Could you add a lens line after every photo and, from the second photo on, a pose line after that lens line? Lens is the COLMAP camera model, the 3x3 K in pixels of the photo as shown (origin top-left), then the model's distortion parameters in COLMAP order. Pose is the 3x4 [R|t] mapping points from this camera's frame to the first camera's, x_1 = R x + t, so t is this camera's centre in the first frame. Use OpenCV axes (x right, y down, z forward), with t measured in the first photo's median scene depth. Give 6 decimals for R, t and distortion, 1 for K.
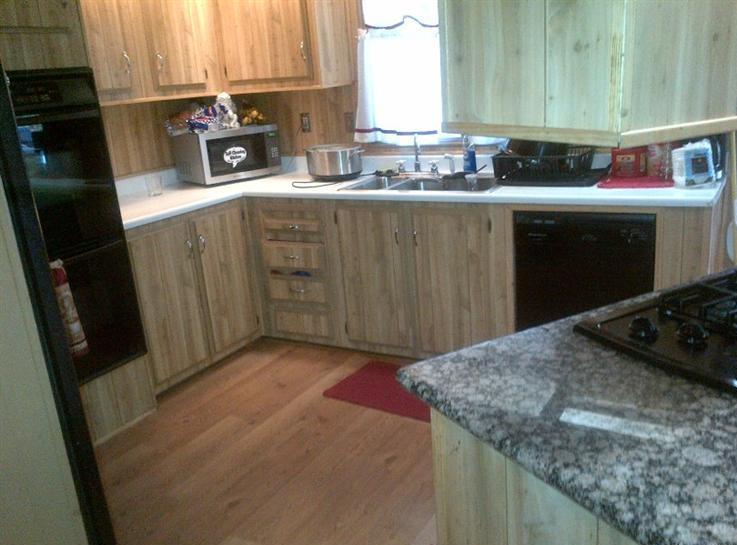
lens RADIAL K [[708.3, 0, 386.9], [0, 708.3, 280.9], [0, 0, 1]] dist [0.107271, -0.205061]
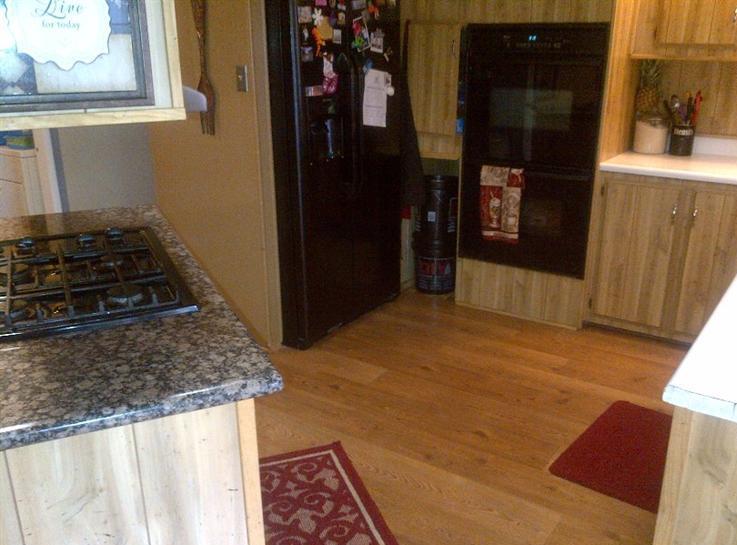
lens RADIAL K [[708.3, 0, 386.9], [0, 708.3, 280.9], [0, 0, 1]] dist [0.107271, -0.205061]
pose [[-0.059388, 0.397833, -0.915534, 0.713623], [-0.297469, 0.868431, 0.396661, -0.251075], [0.952883, 0.295900, 0.066768, 0.618701]]
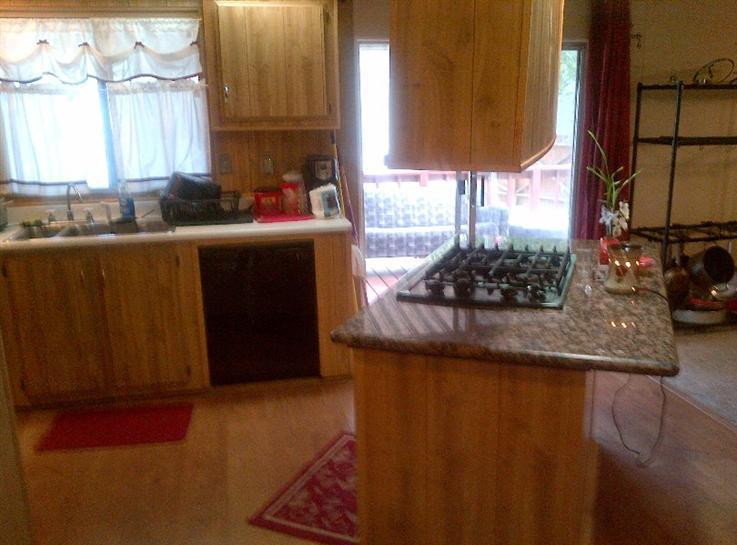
lens RADIAL K [[708.3, 0, 386.9], [0, 708.3, 280.9], [0, 0, 1]] dist [0.107271, -0.205061]
pose [[0.741443, -0.108463, 0.662191, -0.365393], [0.159638, 0.987028, -0.017075, 0.026640], [-0.651749, 0.118371, 0.749140, -0.073631]]
